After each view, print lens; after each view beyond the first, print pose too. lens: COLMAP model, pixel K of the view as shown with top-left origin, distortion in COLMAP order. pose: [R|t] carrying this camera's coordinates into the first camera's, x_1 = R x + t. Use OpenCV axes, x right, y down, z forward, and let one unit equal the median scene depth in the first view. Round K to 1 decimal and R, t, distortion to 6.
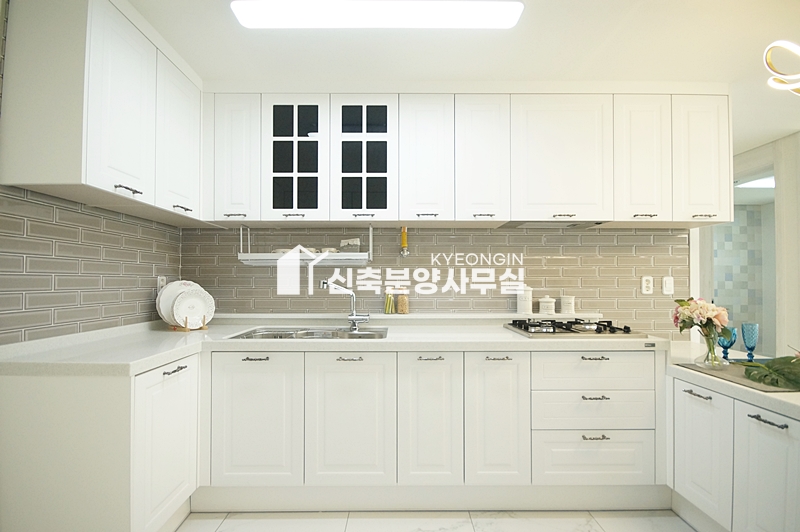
lens RADIAL K [[353.1, 0, 400.5], [0, 353.1, 272.0], [0, 0, 1]] dist [0.005067, -0.000035]
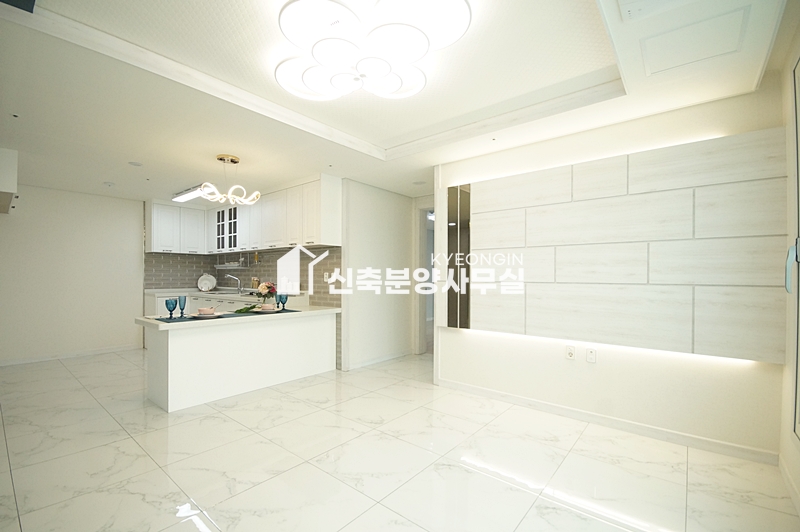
lens RADIAL K [[353.1, 0, 405.6], [0, 353.1, 272.7], [0, 0, 1]] dist [0.005067, -0.000035]
pose [[0.765705, -0.003406, -0.643182, 2.525962], [0.012430, 0.999878, 0.009503, 0.001593], [0.643071, -0.015271, 0.765654, -0.189585]]
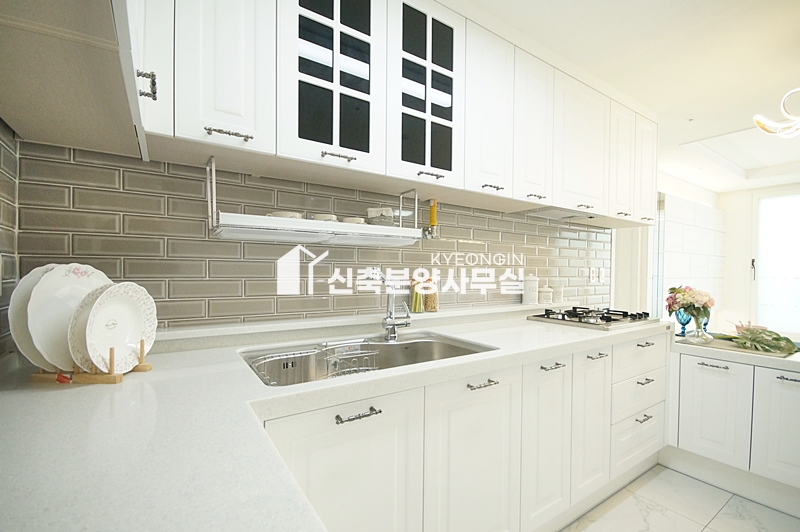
lens RADIAL K [[353.1, 0, 401.1], [0, 353.1, 272.9], [0, 0, 1]] dist [0.005067, -0.000035]
pose [[0.835115, 0.003876, 0.550062, -0.531225], [-0.022771, 0.999362, 0.027529, 0.014911], [-0.549604, -0.035515, 0.834670, 0.435023]]
